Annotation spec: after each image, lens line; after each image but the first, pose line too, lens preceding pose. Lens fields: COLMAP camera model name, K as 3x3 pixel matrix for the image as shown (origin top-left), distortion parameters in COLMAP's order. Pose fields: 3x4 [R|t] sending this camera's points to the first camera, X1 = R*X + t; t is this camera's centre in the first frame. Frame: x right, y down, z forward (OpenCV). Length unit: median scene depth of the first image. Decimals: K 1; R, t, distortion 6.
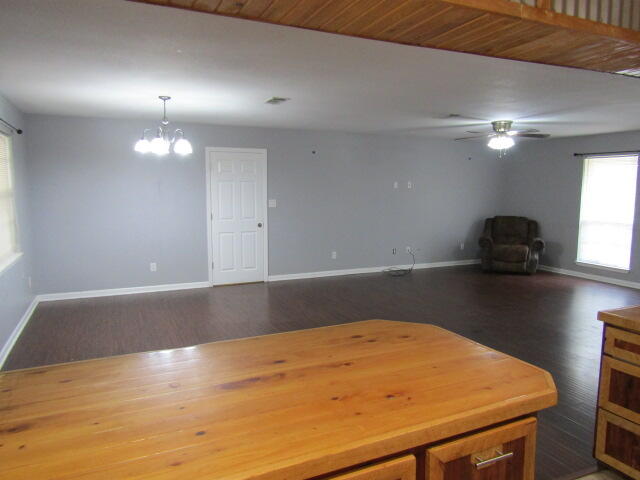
lens RADIAL K [[452.2, 0, 320.6], [0, 452.2, 239.3], [0, 0, 1]] dist [-0.007836, 0.002186]
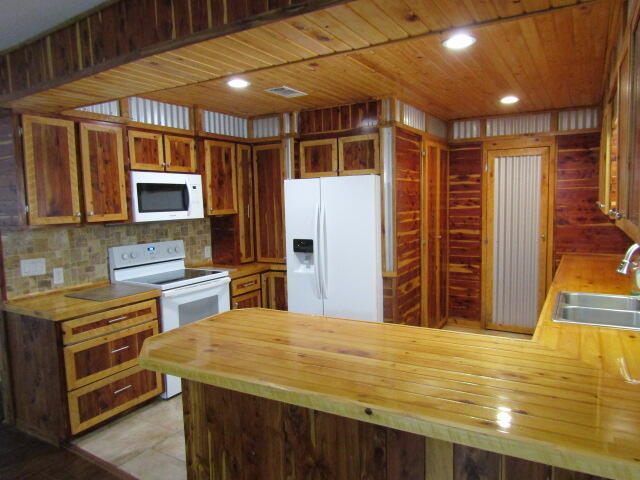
lens RADIAL K [[452.2, 0, 320.4], [0, 452.2, 240.8], [0, 0, 1]] dist [-0.007836, 0.002186]
pose [[-0.569728, -0.067690, 0.819041, -0.734766], [0.117369, 0.979685, 0.162608, -0.136831], [-0.813409, 0.188773, -0.550209, 1.096909]]
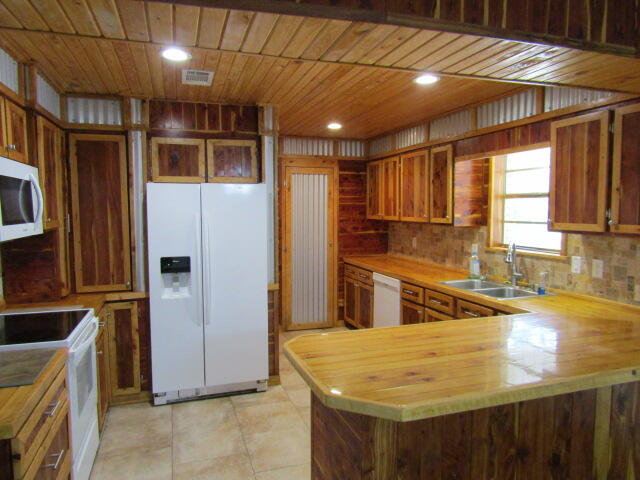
lens RADIAL K [[452.2, 0, 320.4], [0, 452.2, 239.7], [0, 0, 1]] dist [-0.007836, 0.002186]
pose [[-0.992179, -0.012389, 0.124206, 0.128035], [0.011584, 0.981630, 0.190441, -0.188161], [-0.124284, 0.190391, -0.973809, 1.528692]]
